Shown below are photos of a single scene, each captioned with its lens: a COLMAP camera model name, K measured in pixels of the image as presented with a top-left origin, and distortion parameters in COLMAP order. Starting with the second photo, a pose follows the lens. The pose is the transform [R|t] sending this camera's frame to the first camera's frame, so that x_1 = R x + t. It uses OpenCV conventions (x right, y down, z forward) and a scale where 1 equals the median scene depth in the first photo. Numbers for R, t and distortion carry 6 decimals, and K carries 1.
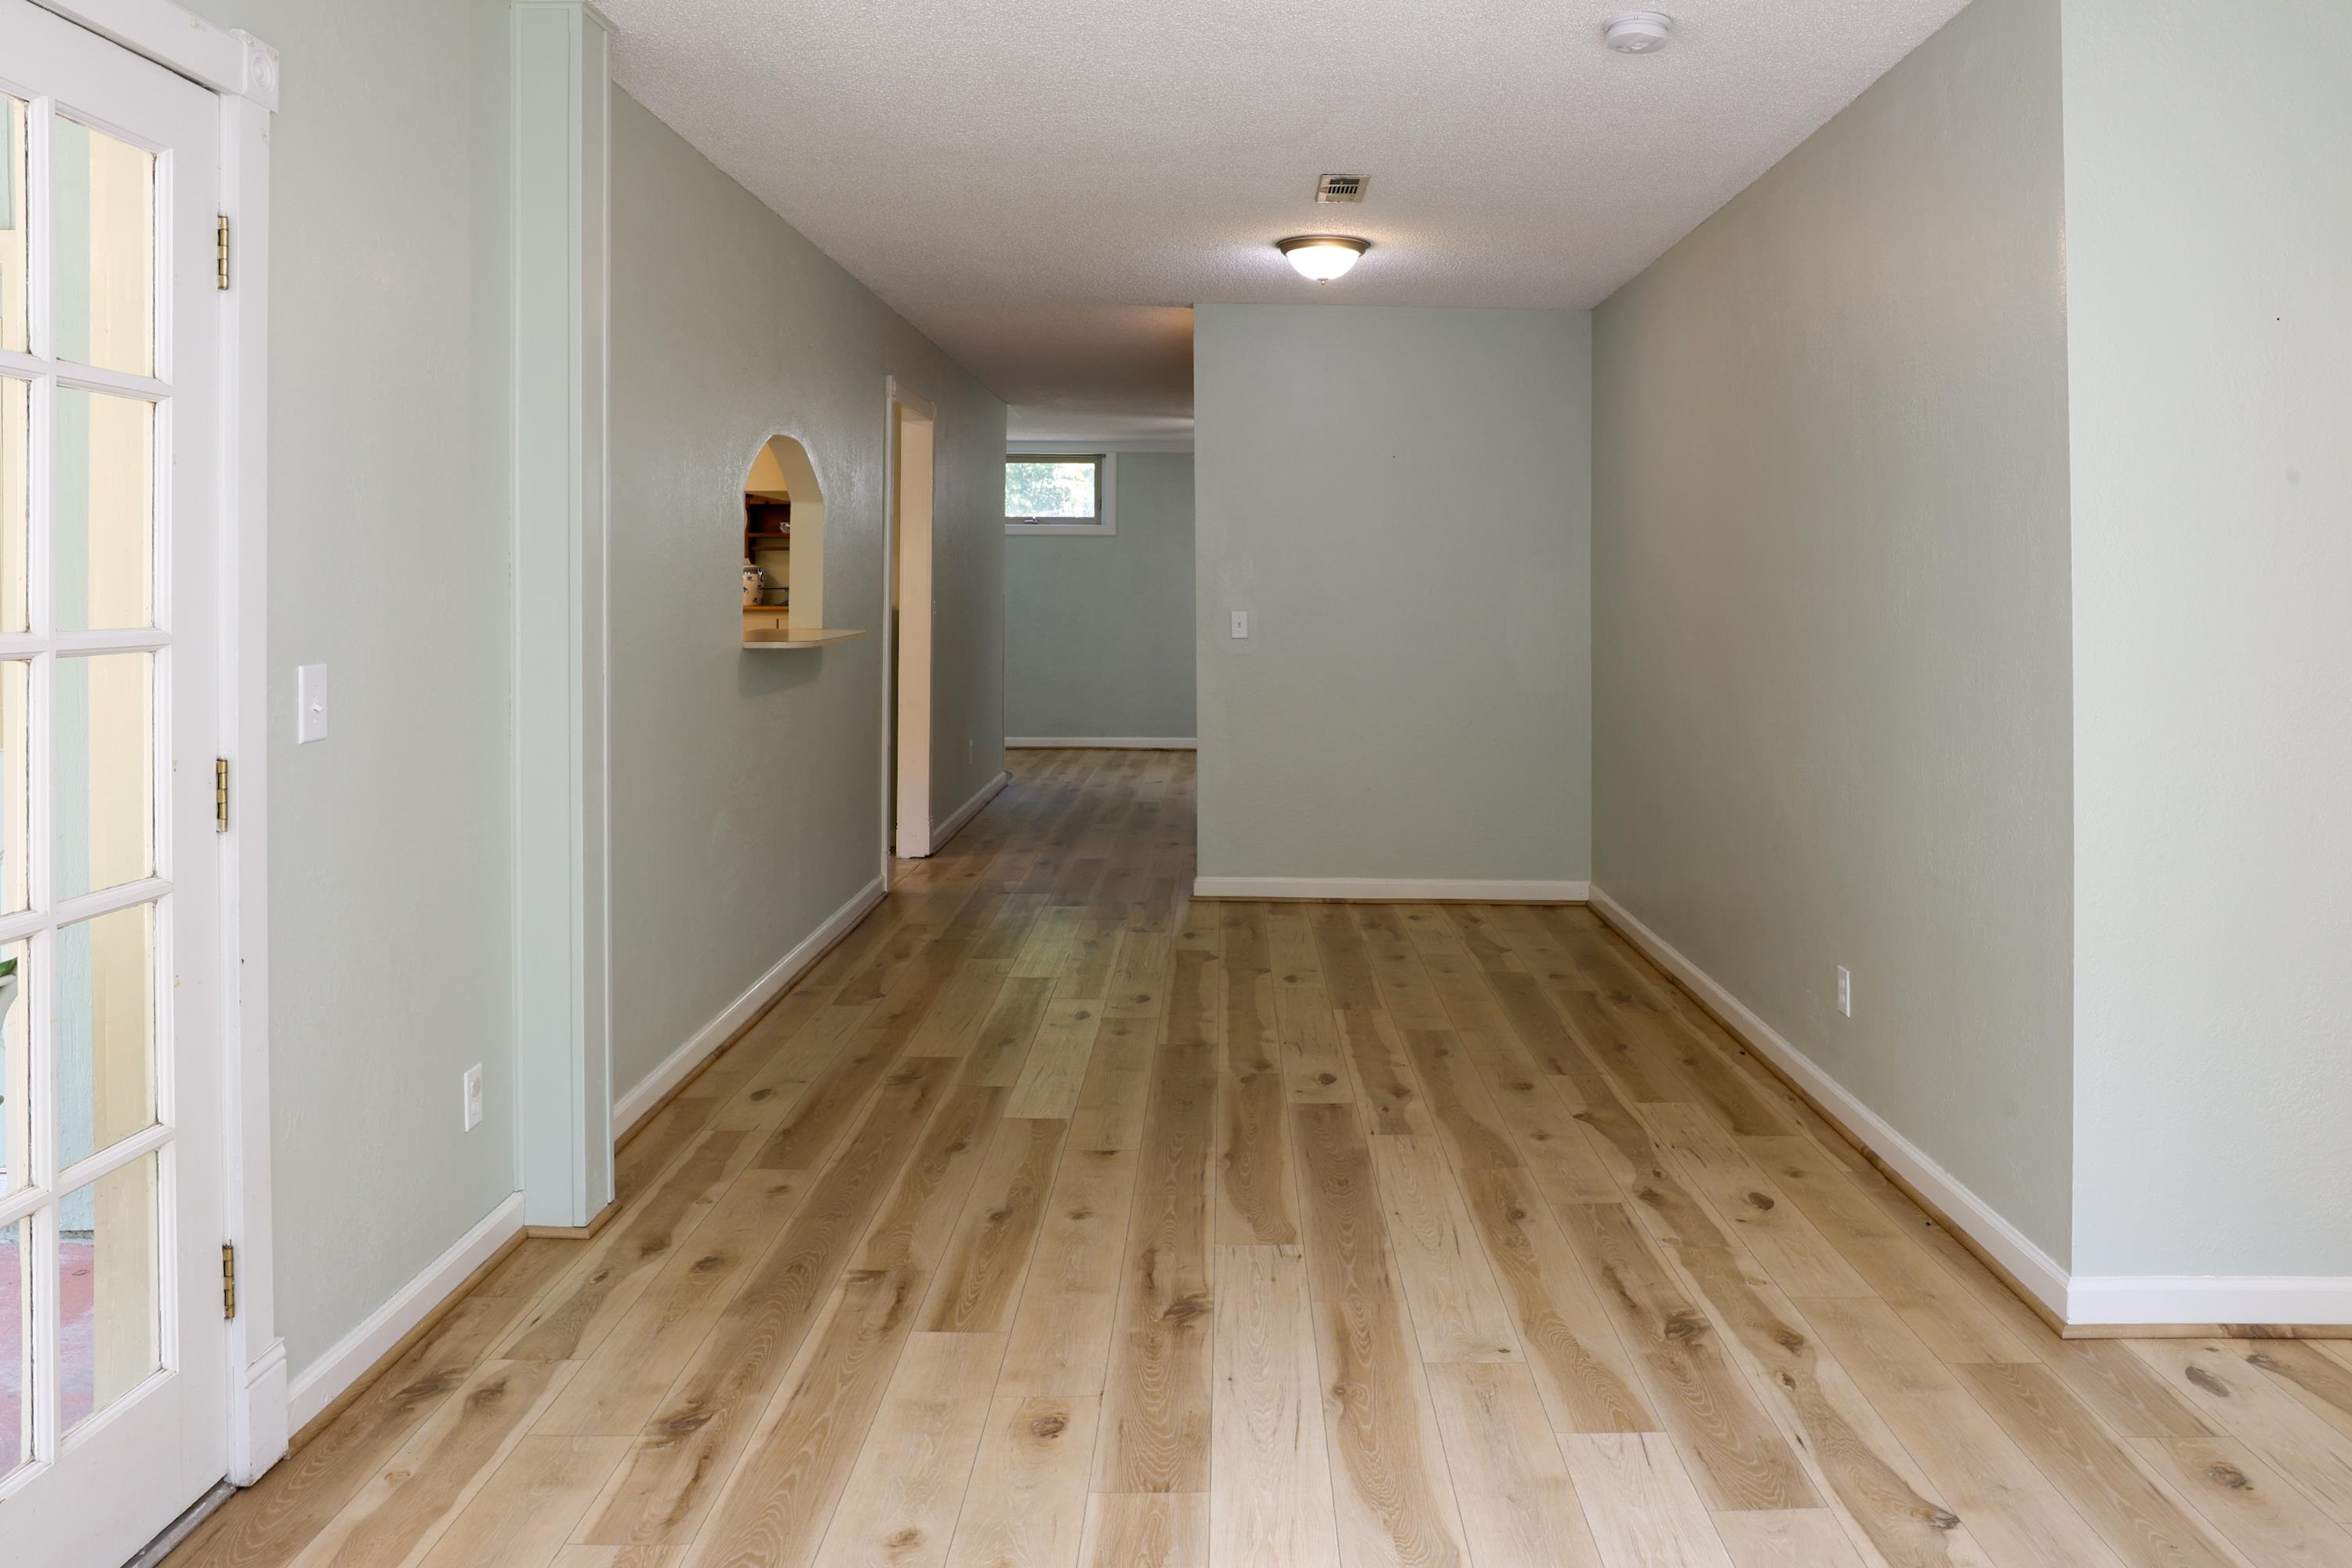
lens RADIAL K [[1700.9, 0, 1266.0], [0, 1700.9, 604.9], [0, 0, 1]] dist [-0.092688, 0.059536]
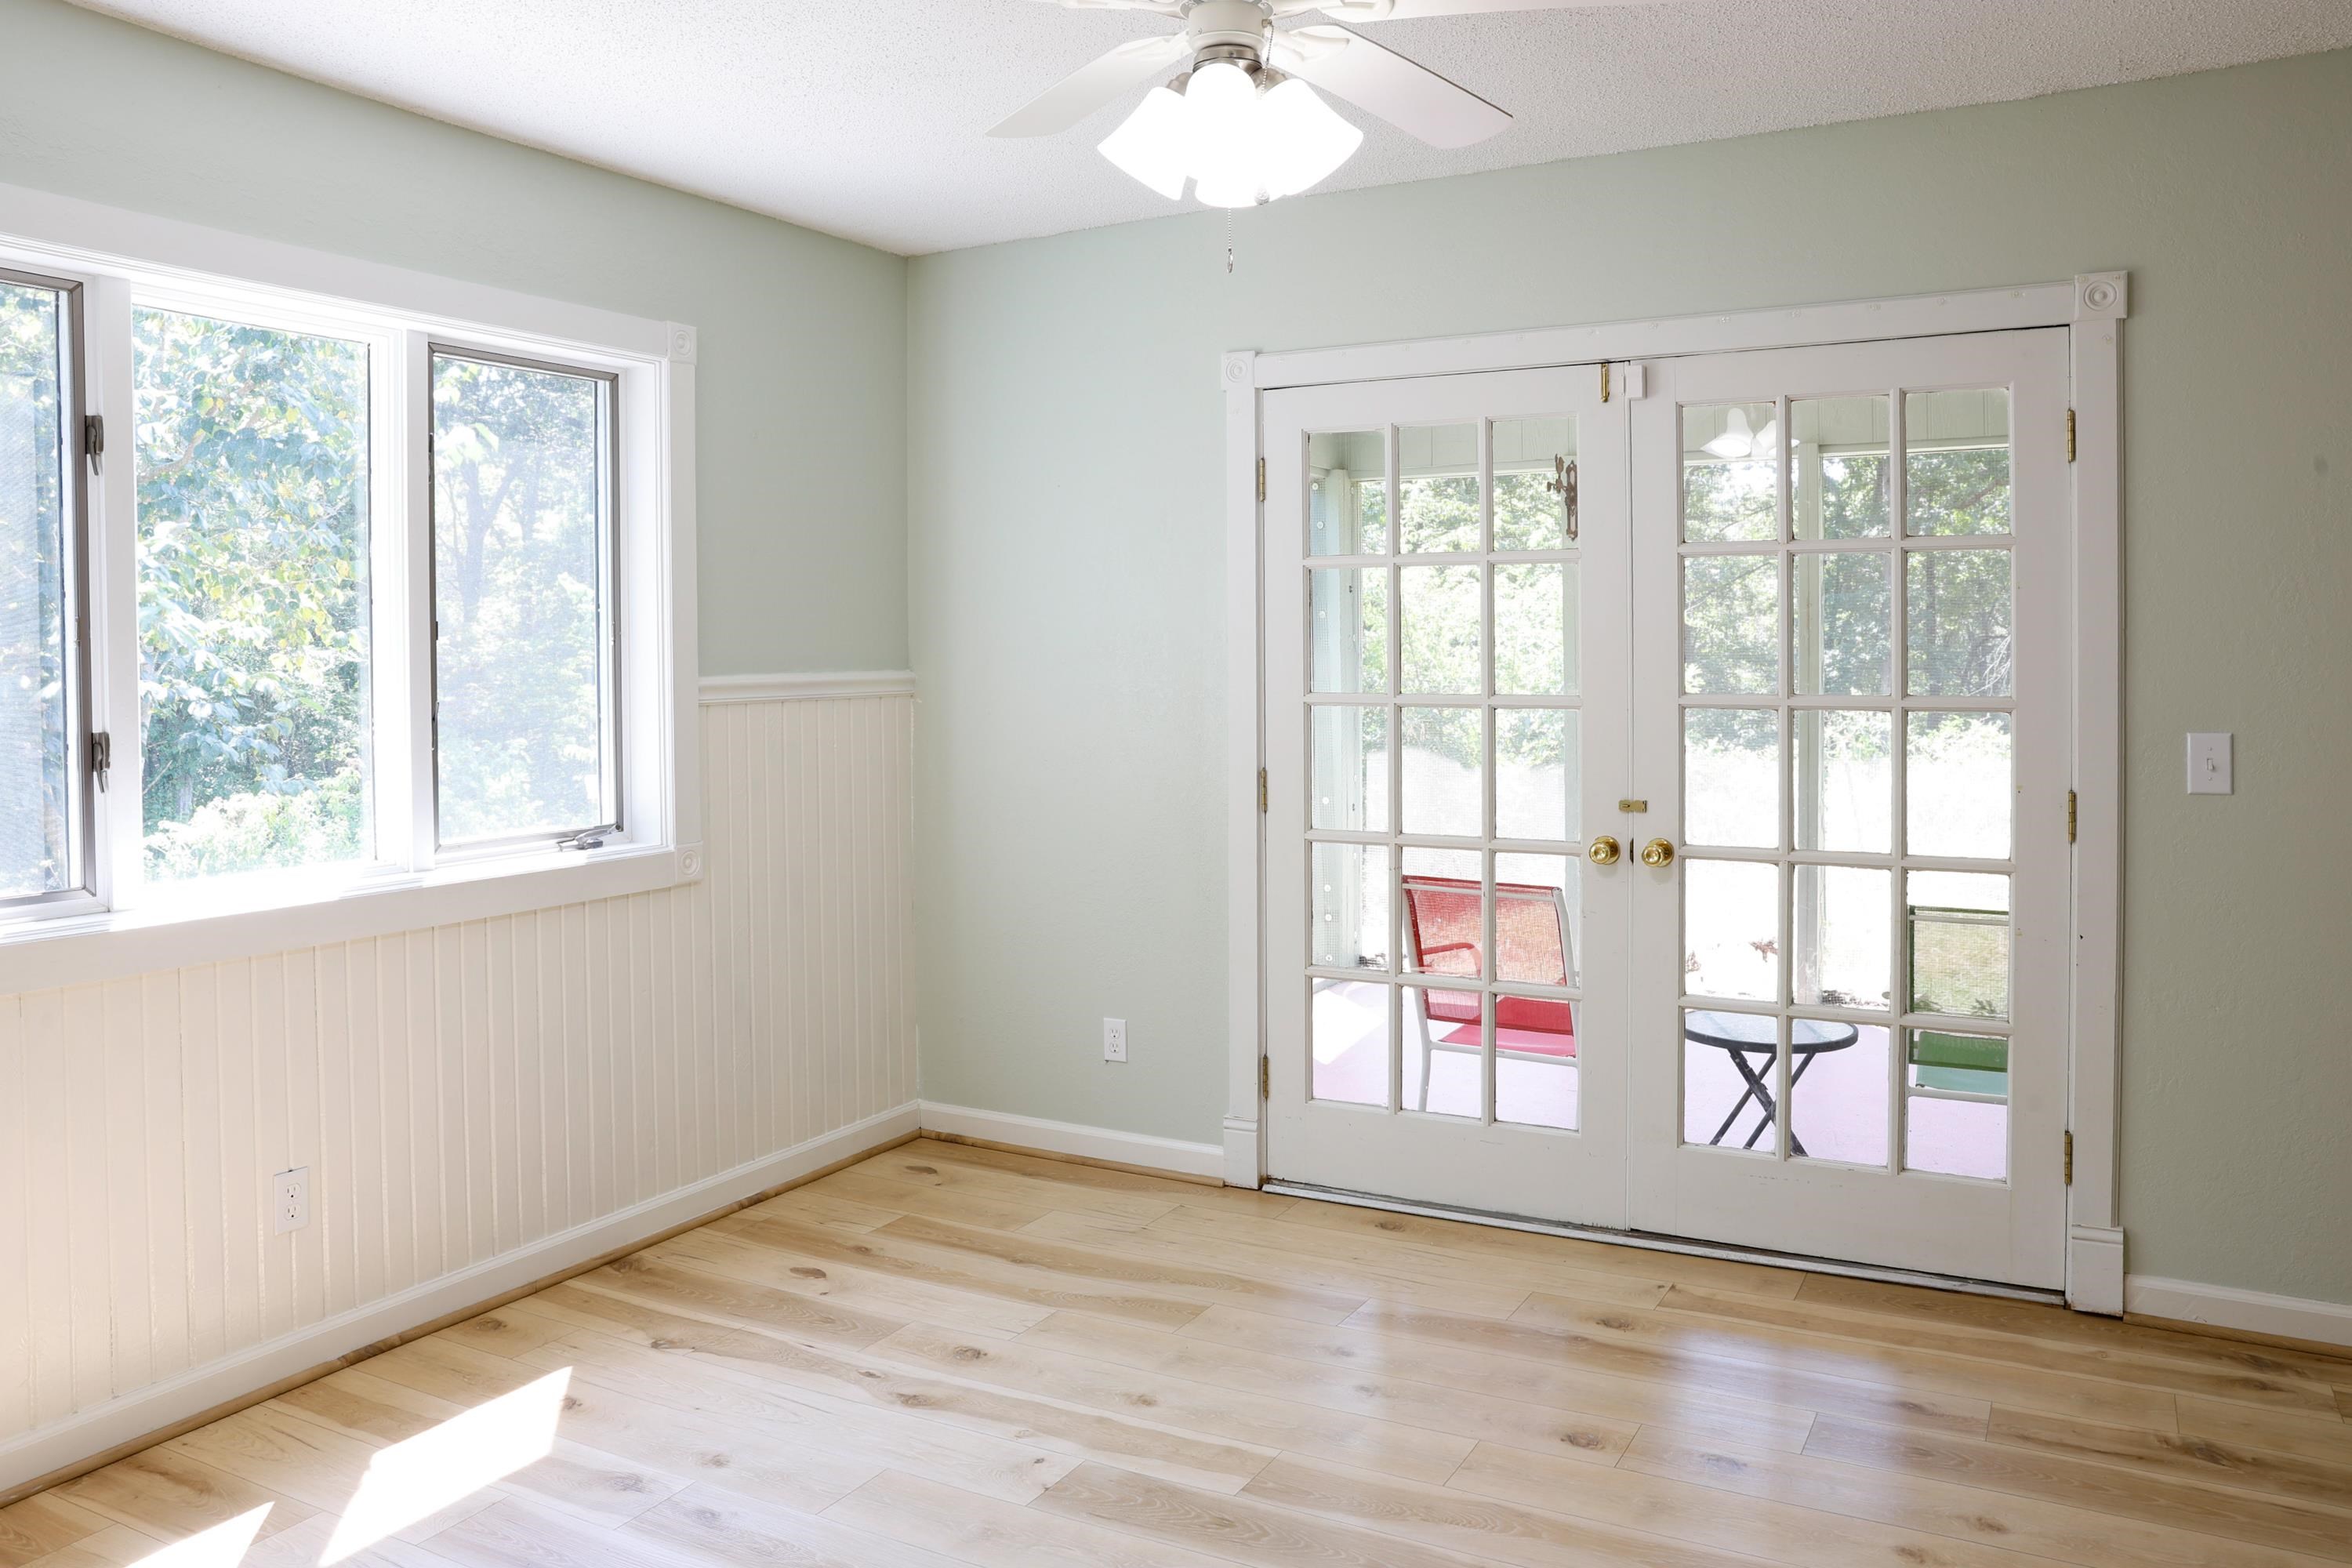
lens RADIAL K [[1700.9, 0, 1192.1], [0, 1700.9, 682.9], [0, 0, 1]] dist [-0.092688, 0.059536]
pose [[-0.506503, 0.014756, -0.862112, 0.761648], [-0.007799, 0.999734, 0.021694, -0.019629], [0.862203, 0.017711, -0.506253, 0.821858]]
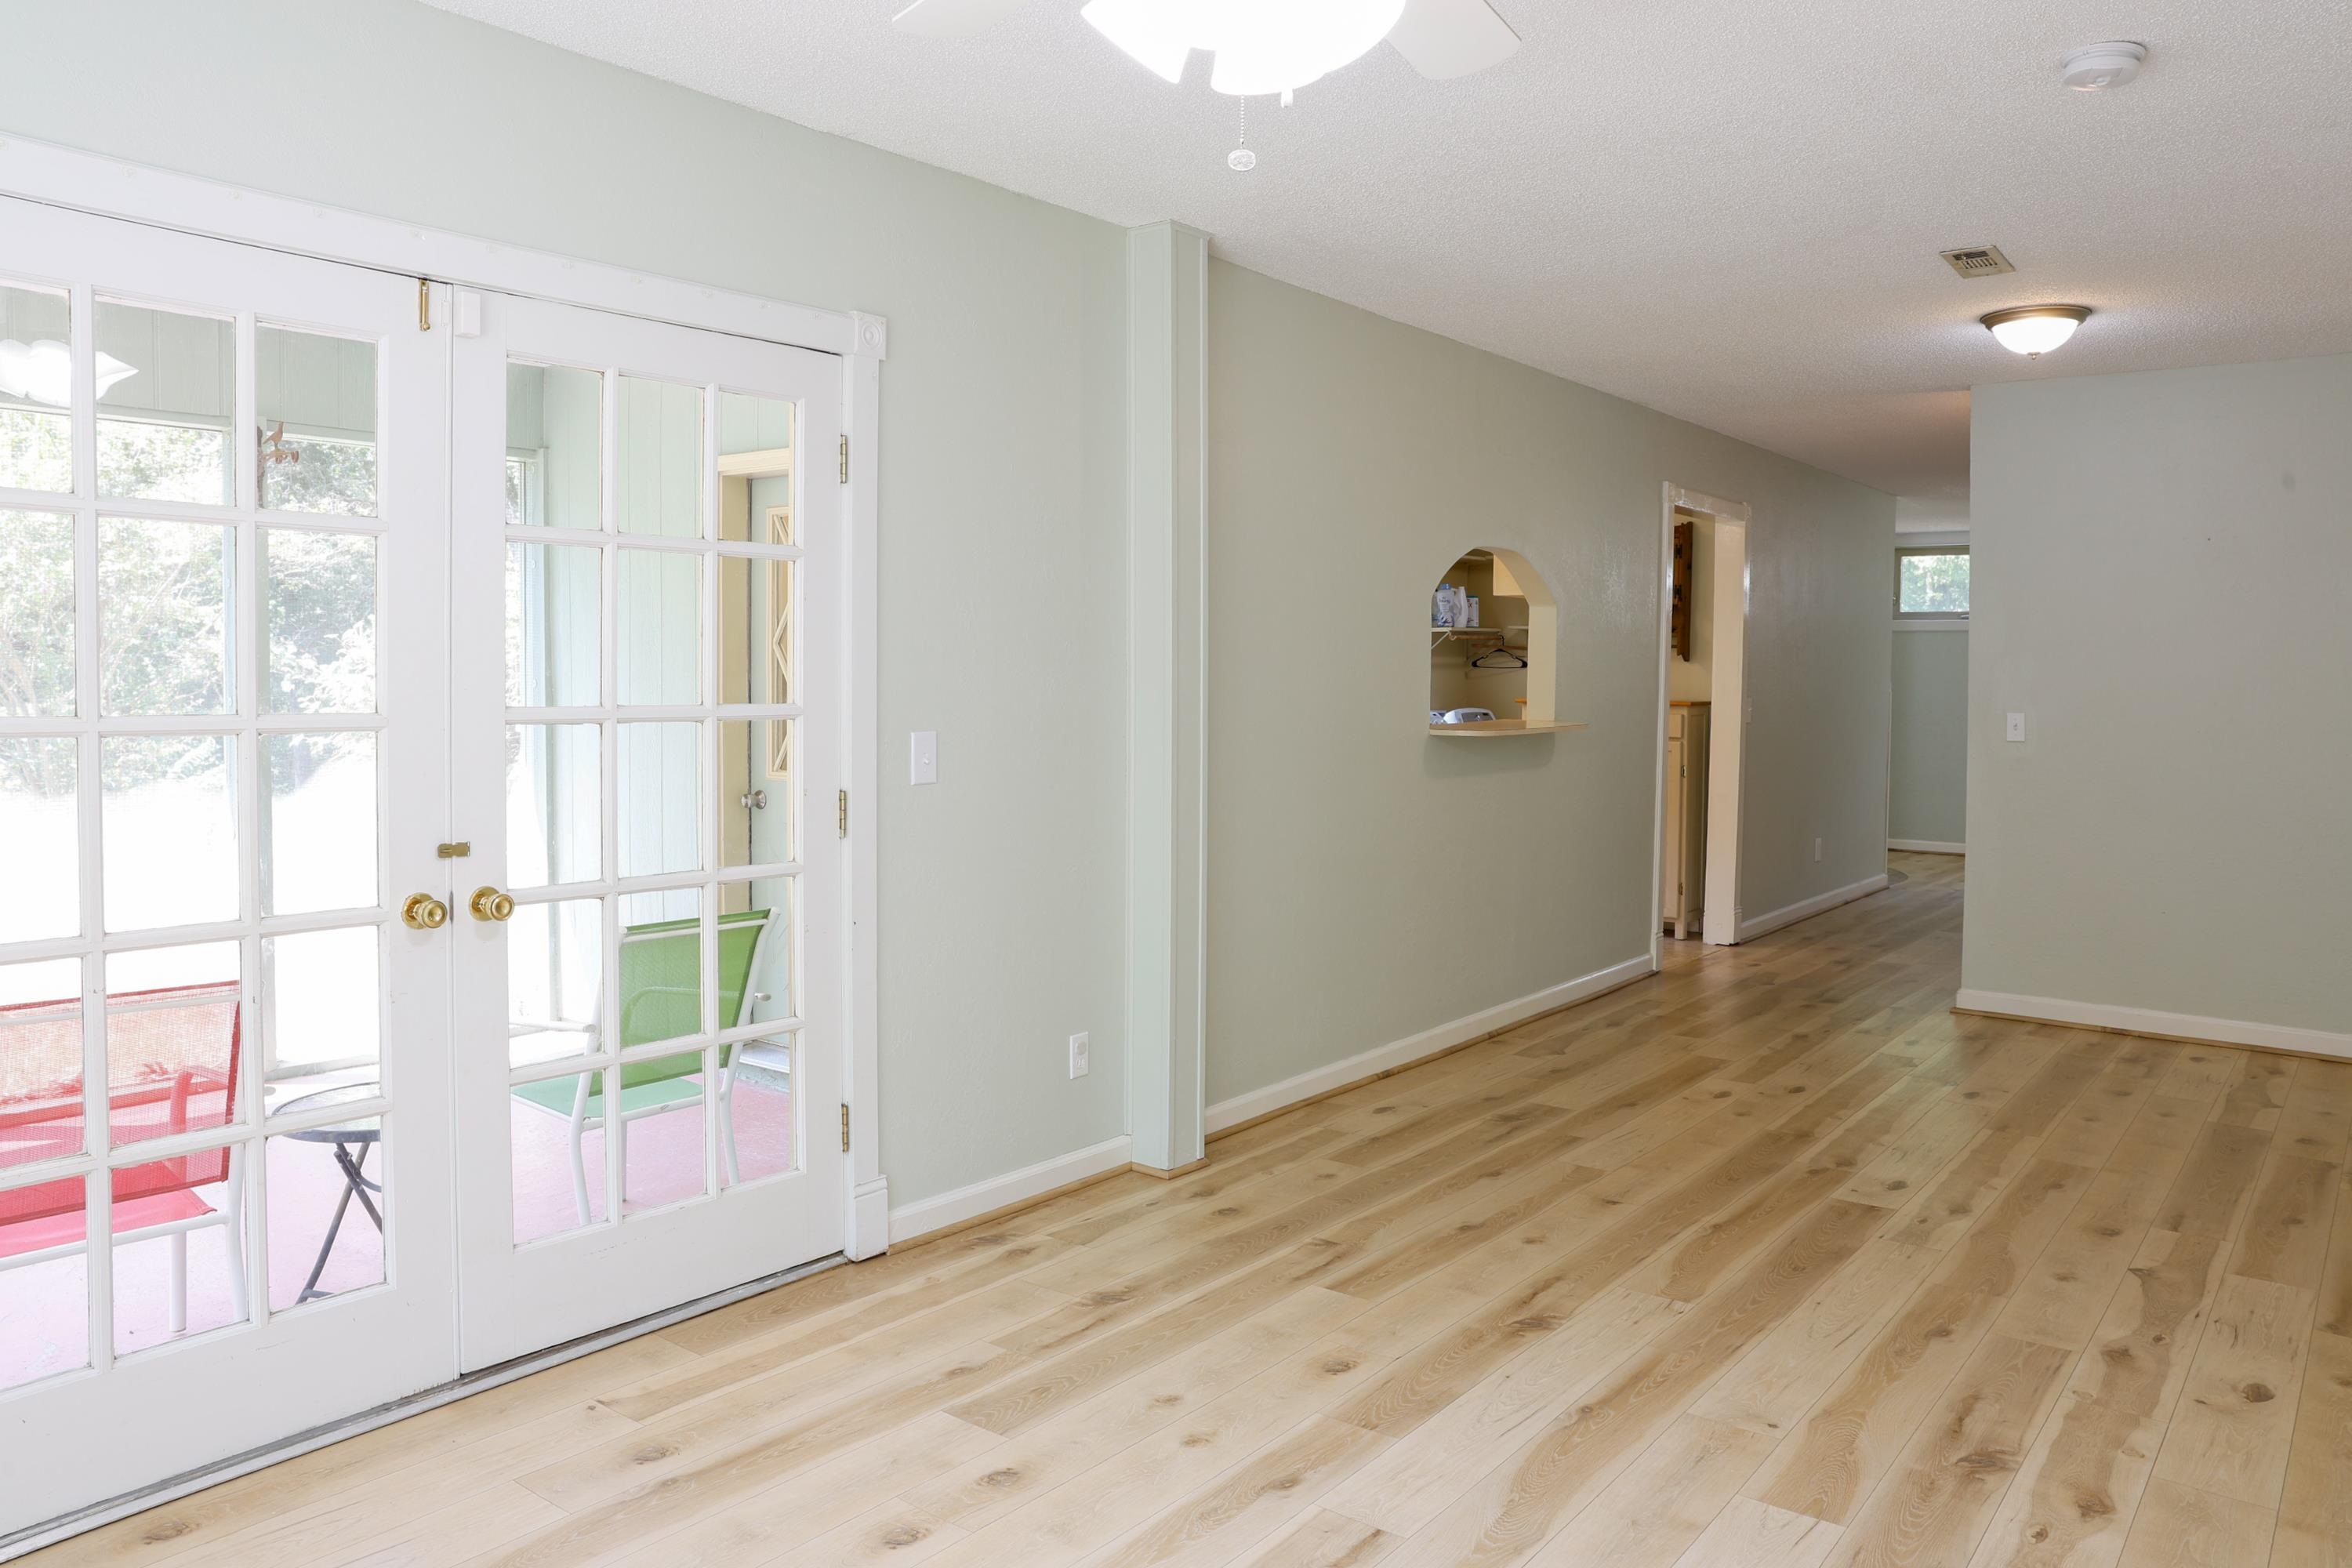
lens RADIAL K [[1700.9, 0, 1169.5], [0, 1700.9, 779.7], [0, 0, 1]] dist [-0.092688, 0.059536]
pose [[0.769328, 0.040434, -0.637573, 0.468785], [-0.010750, 0.998673, 0.050363, 0.000282], [0.638763, -0.031892, 0.768742, -0.014160]]
